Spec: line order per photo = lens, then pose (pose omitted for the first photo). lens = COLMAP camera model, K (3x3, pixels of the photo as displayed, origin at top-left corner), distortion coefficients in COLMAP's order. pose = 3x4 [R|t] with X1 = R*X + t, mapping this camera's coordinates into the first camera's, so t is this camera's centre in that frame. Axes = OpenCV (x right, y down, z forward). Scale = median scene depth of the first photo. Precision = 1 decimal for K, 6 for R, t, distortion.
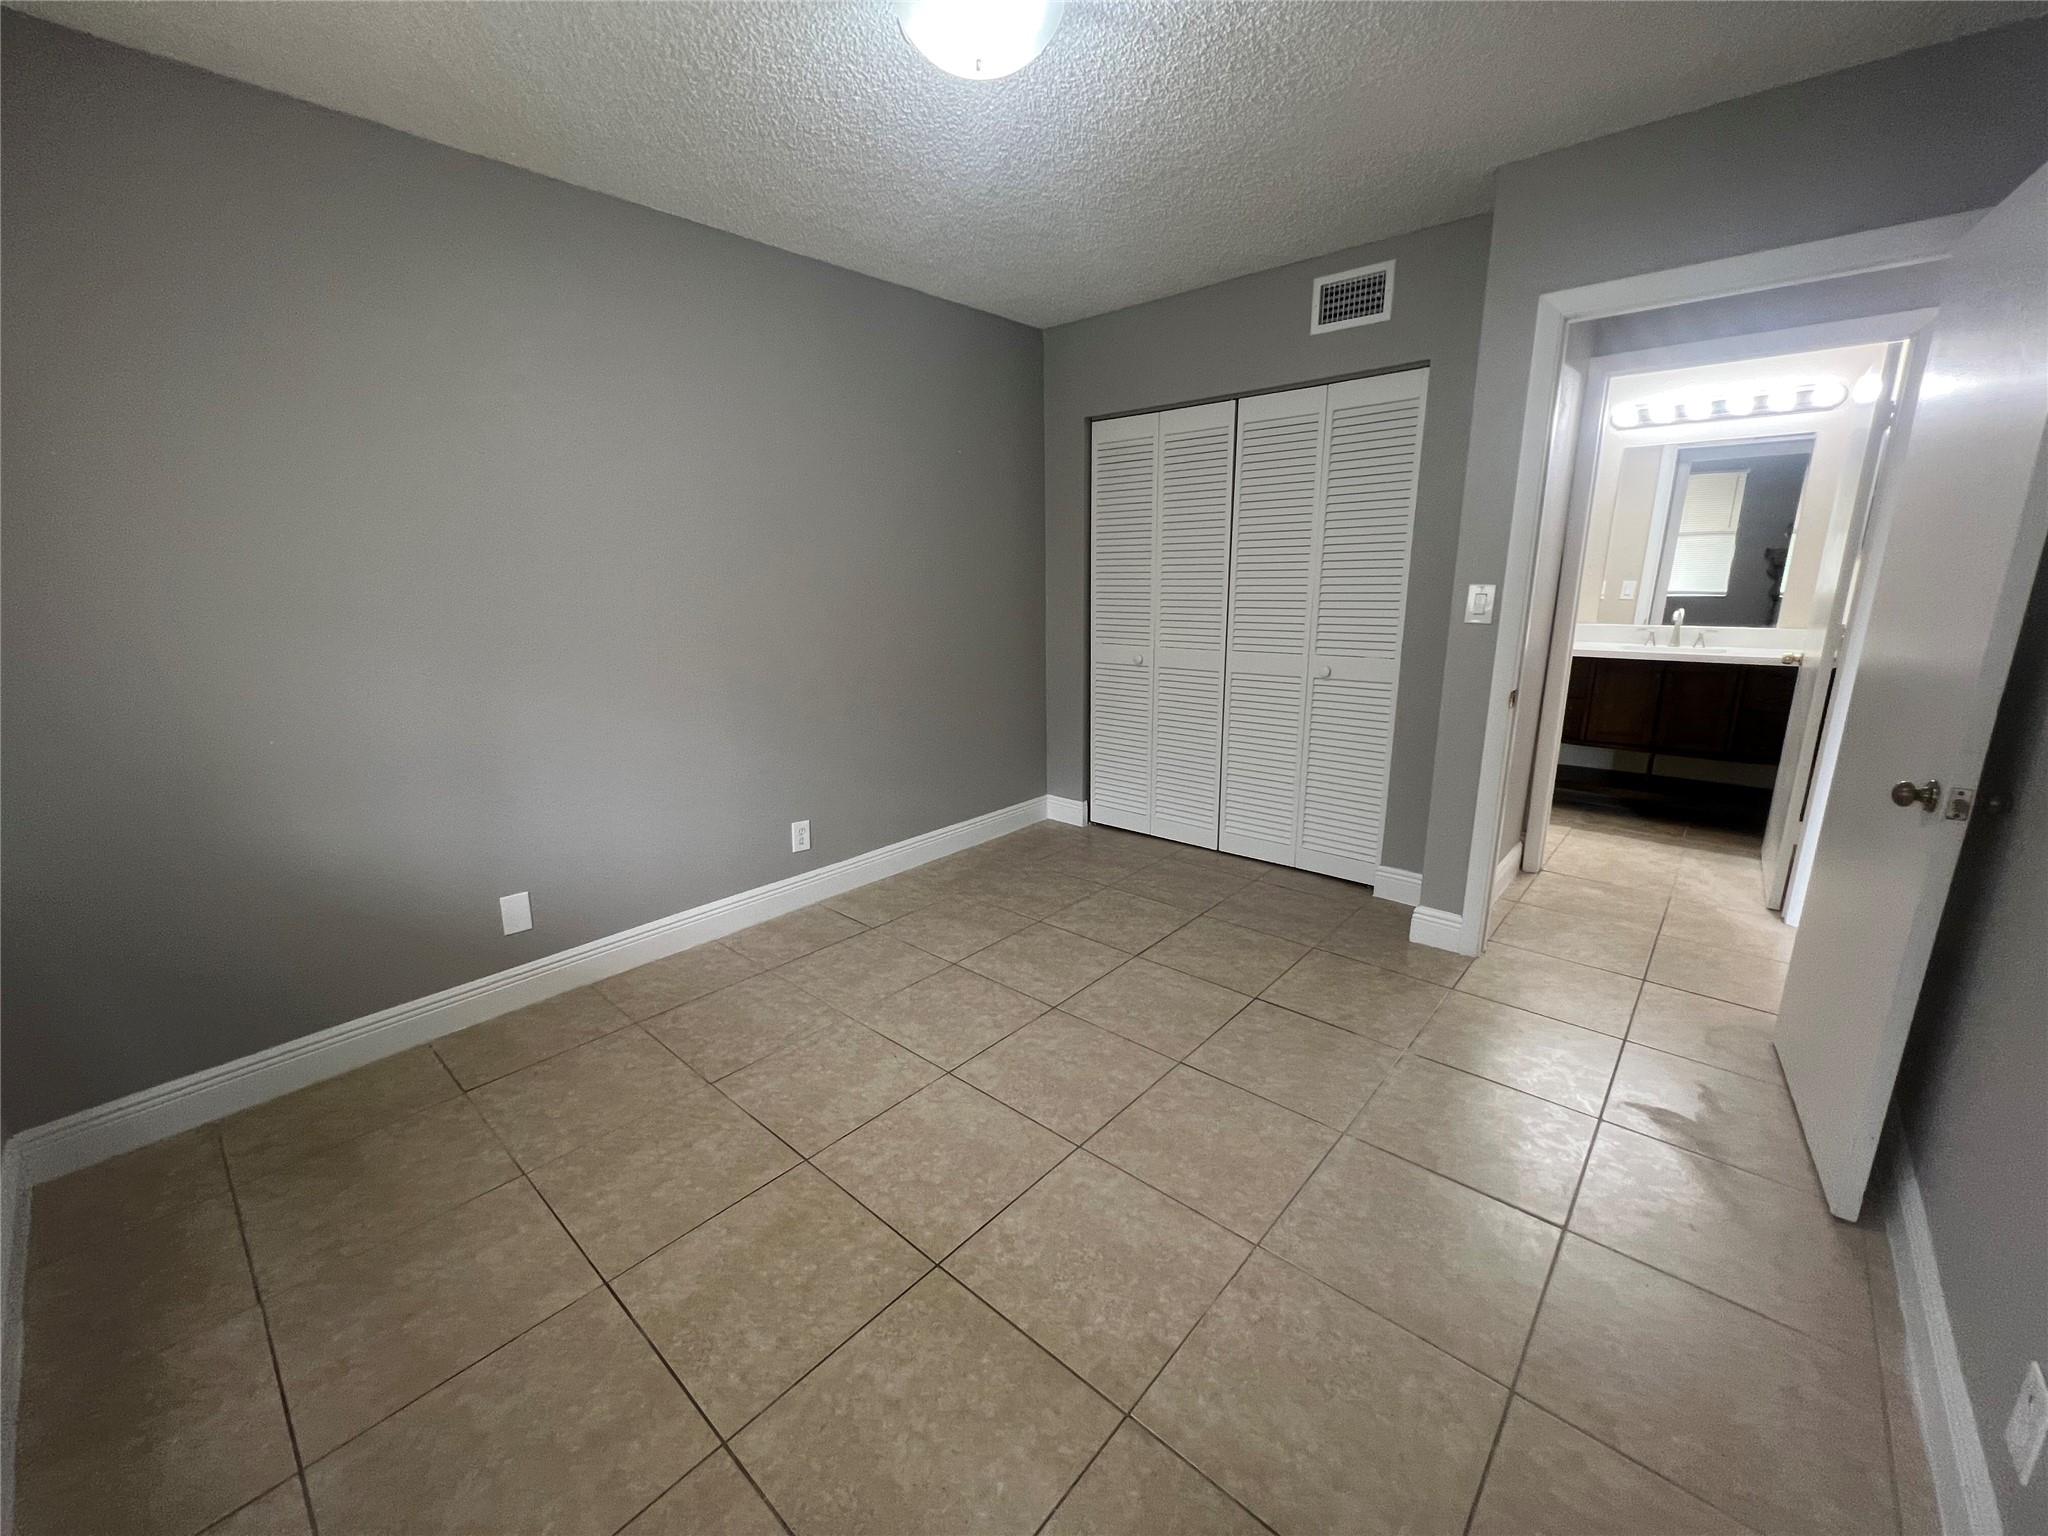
lens RADIAL K [[816.0, 0, 1021.0], [0, 816.0, 771.5], [0, 0, 1]] dist [-0.001210, 0.000158]
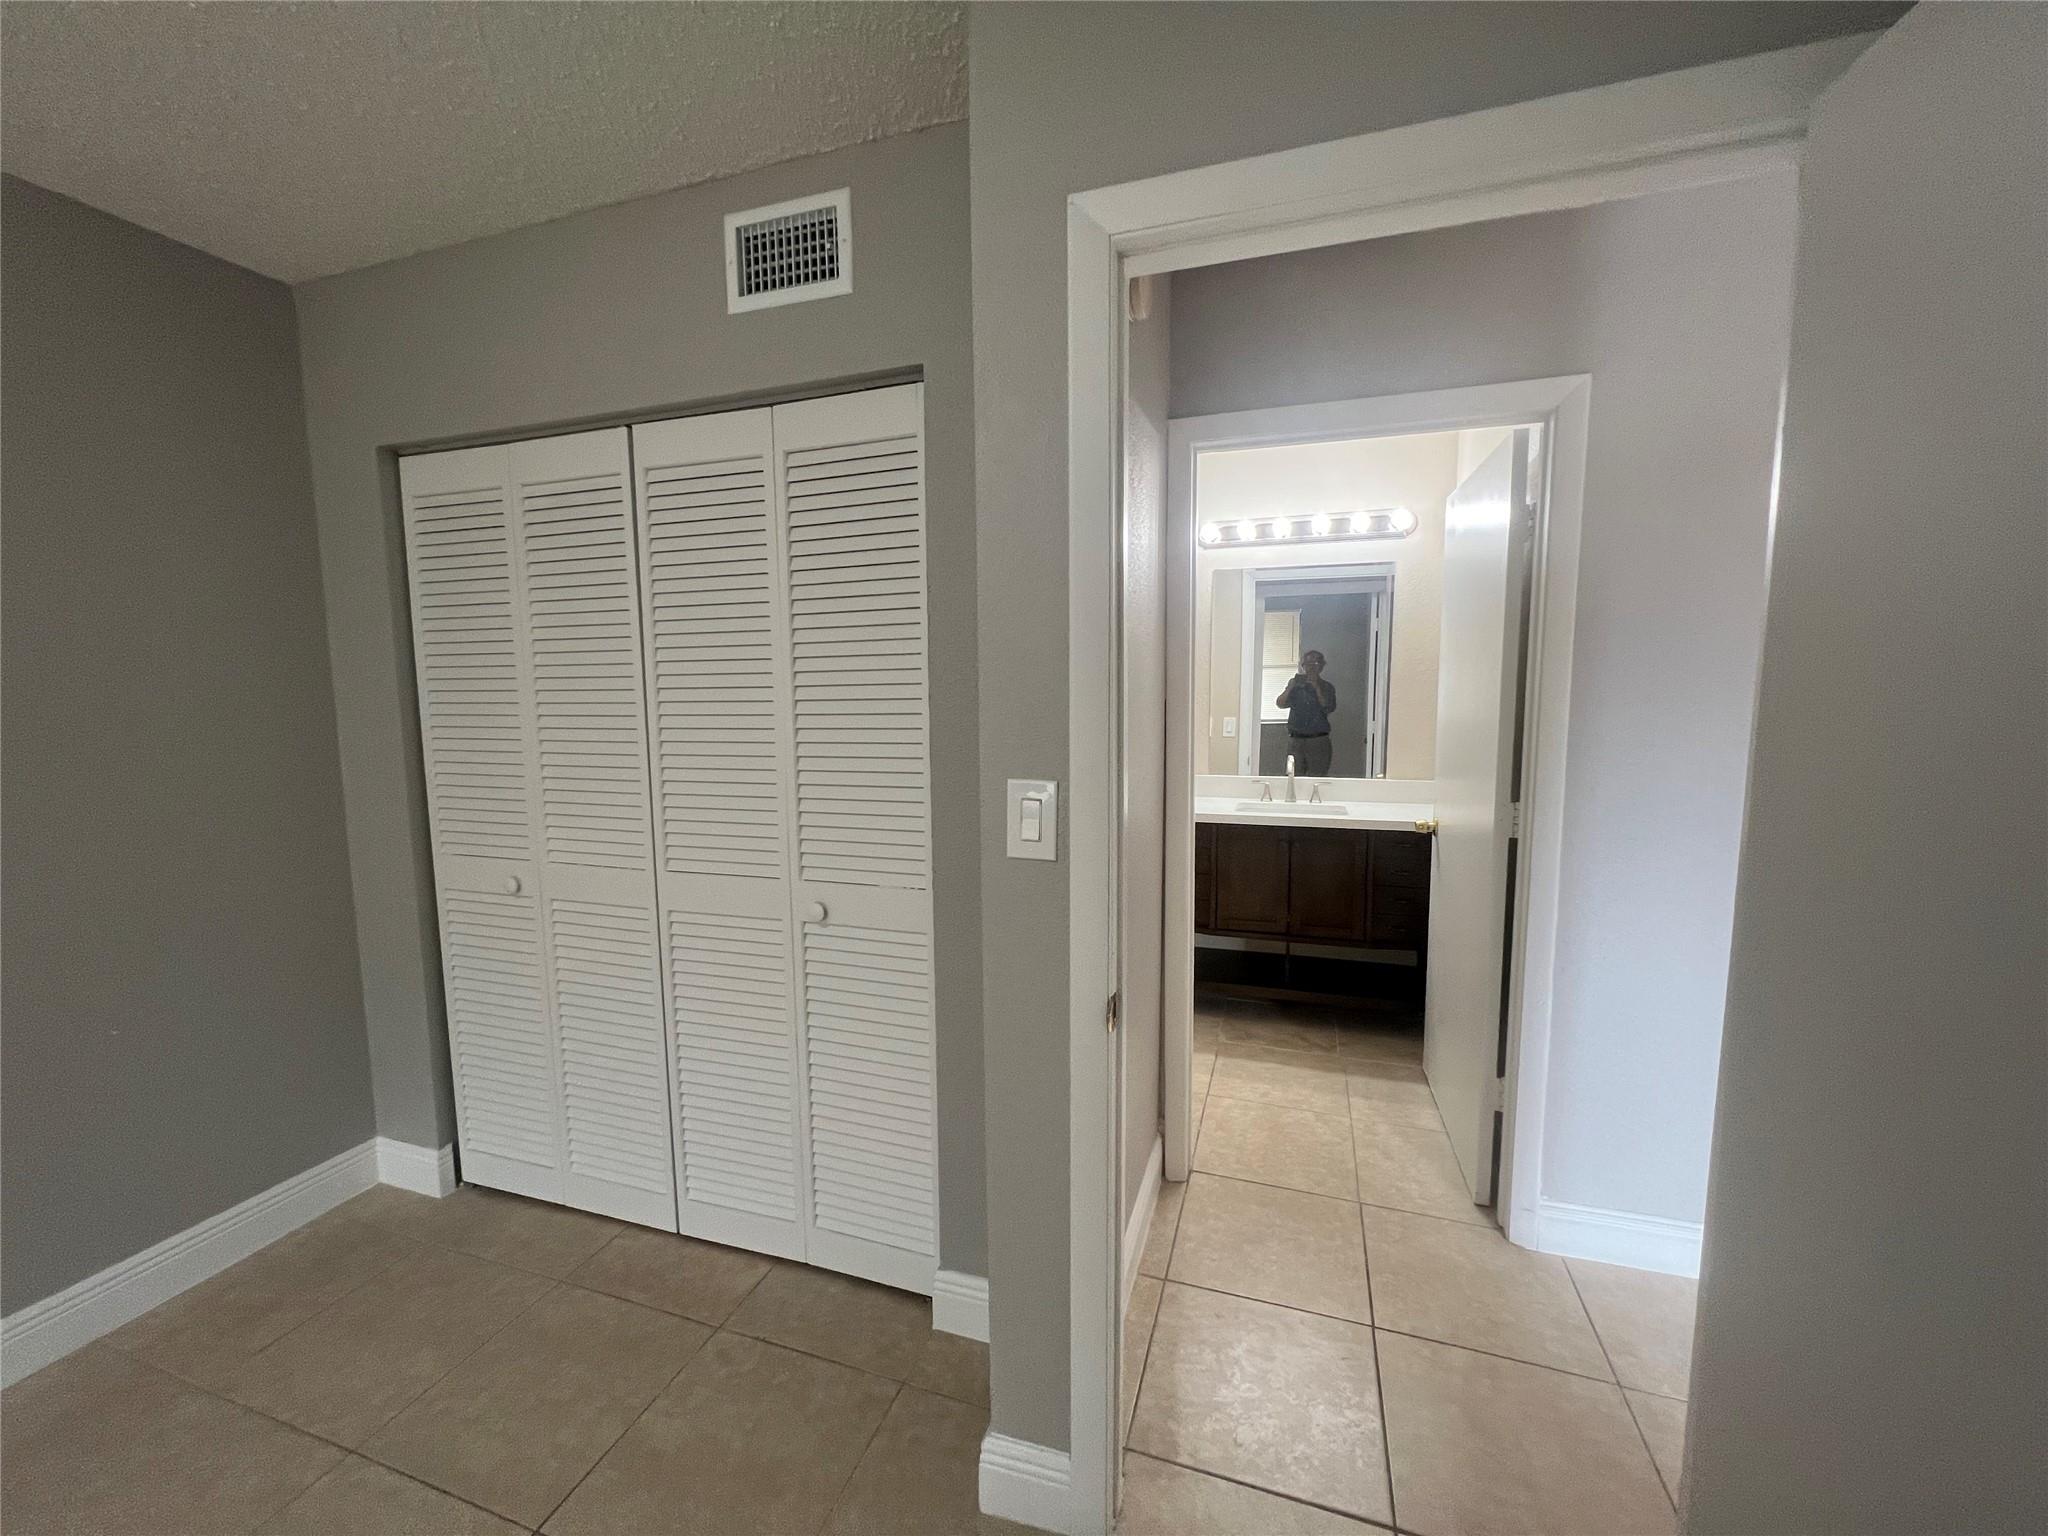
lens RADIAL K [[816.0, 0, 1021.0], [0, 816.0, 771.5], [0, 0, 1]] dist [-0.001210, 0.000158]
pose [[0.920973, -0.034735, 0.388074, 0.263269], [0.089394, 0.988286, -0.123692, -0.123284], [-0.379232, 0.148608, 0.913290, 0.396720]]
